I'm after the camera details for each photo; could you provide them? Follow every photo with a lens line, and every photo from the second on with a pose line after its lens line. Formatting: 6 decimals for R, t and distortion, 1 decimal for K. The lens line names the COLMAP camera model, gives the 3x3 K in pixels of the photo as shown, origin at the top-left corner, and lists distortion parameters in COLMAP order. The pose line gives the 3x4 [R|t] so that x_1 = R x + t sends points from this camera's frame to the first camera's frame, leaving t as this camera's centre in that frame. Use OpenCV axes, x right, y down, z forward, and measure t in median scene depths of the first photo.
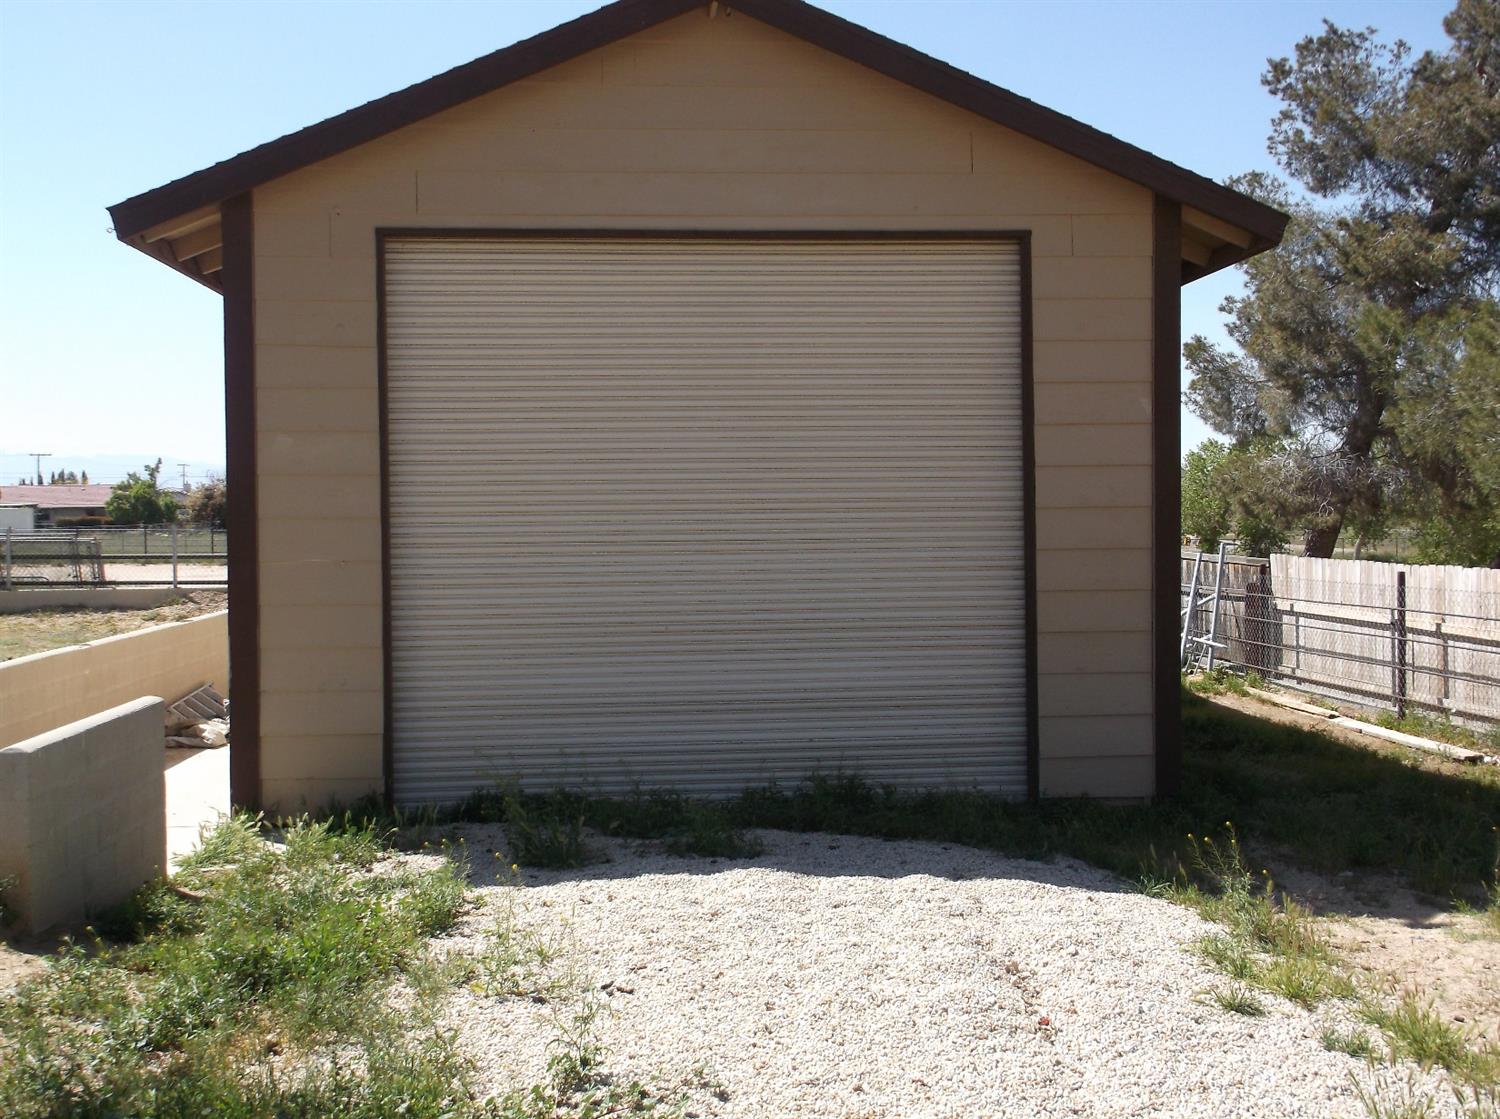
lens RADIAL K [[1459.3, 0, 724.4], [0, 1459.3, 563.4], [0, 0, 1]] dist [-0.004379, 0.026868]
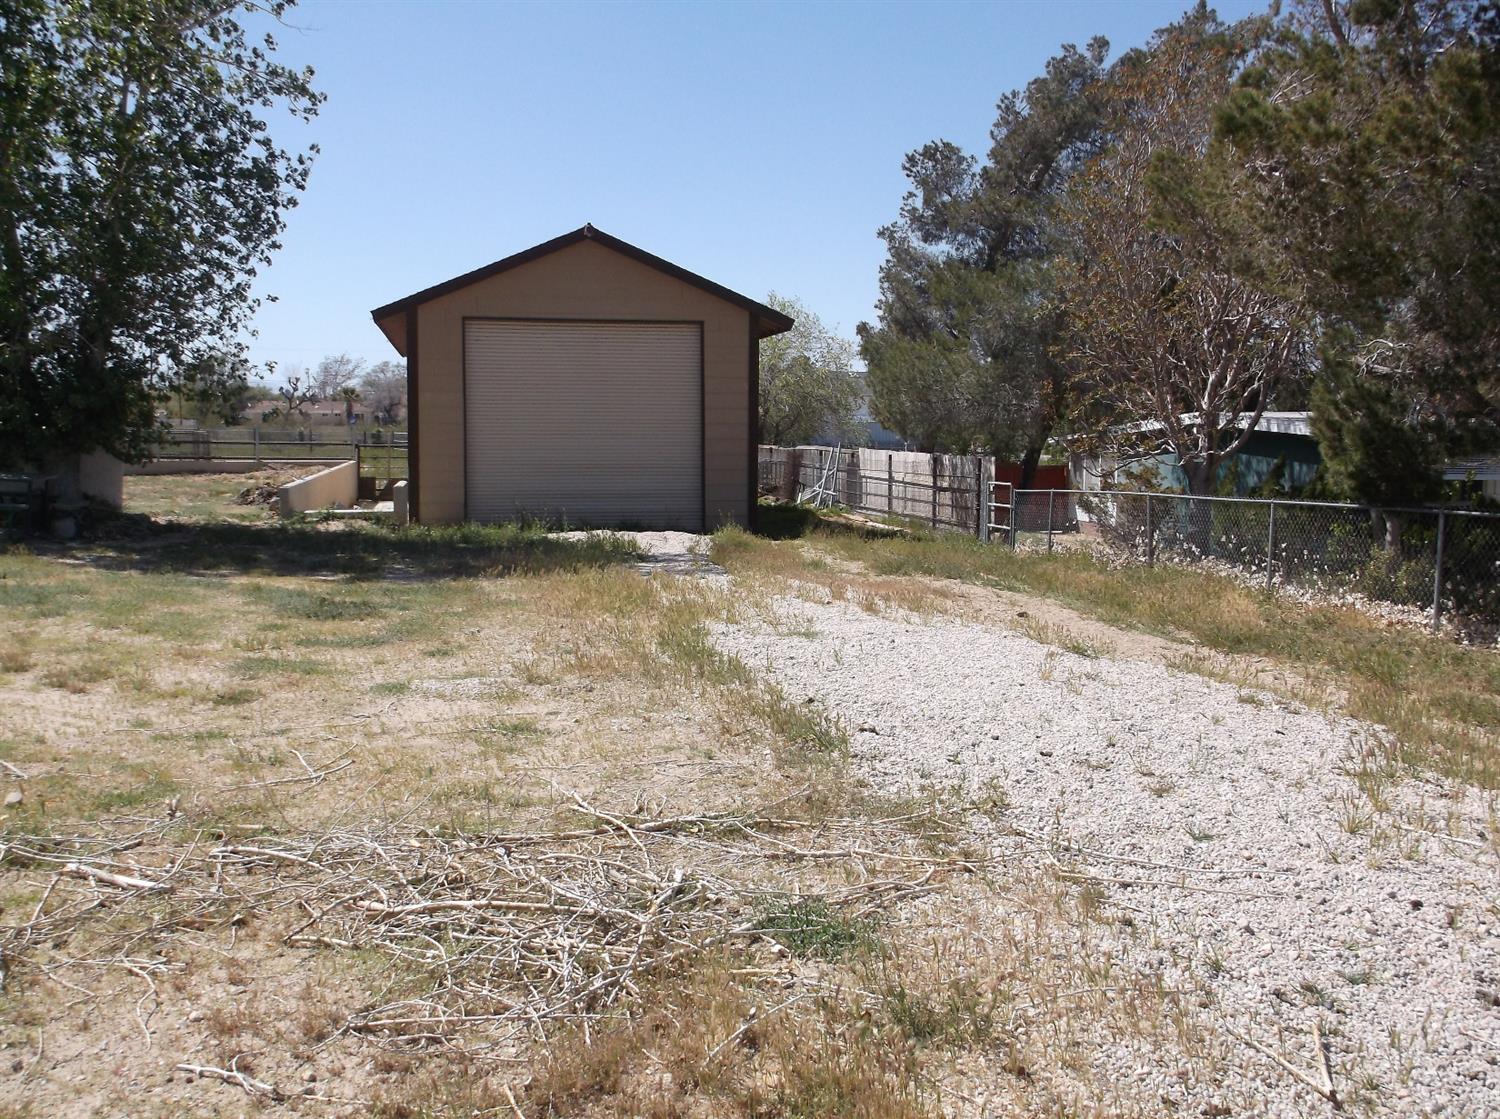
lens RADIAL K [[1459.3, 0, 724.4], [0, 1459.3, 563.4], [0, 0, 1]] dist [-0.004379, 0.026868]
pose [[0.993795, 0.005137, 0.111112, -0.035663], [-0.012147, 0.997971, 0.062502, 0.036154], [-0.110565, -0.063464, 0.991841, -1.201113]]
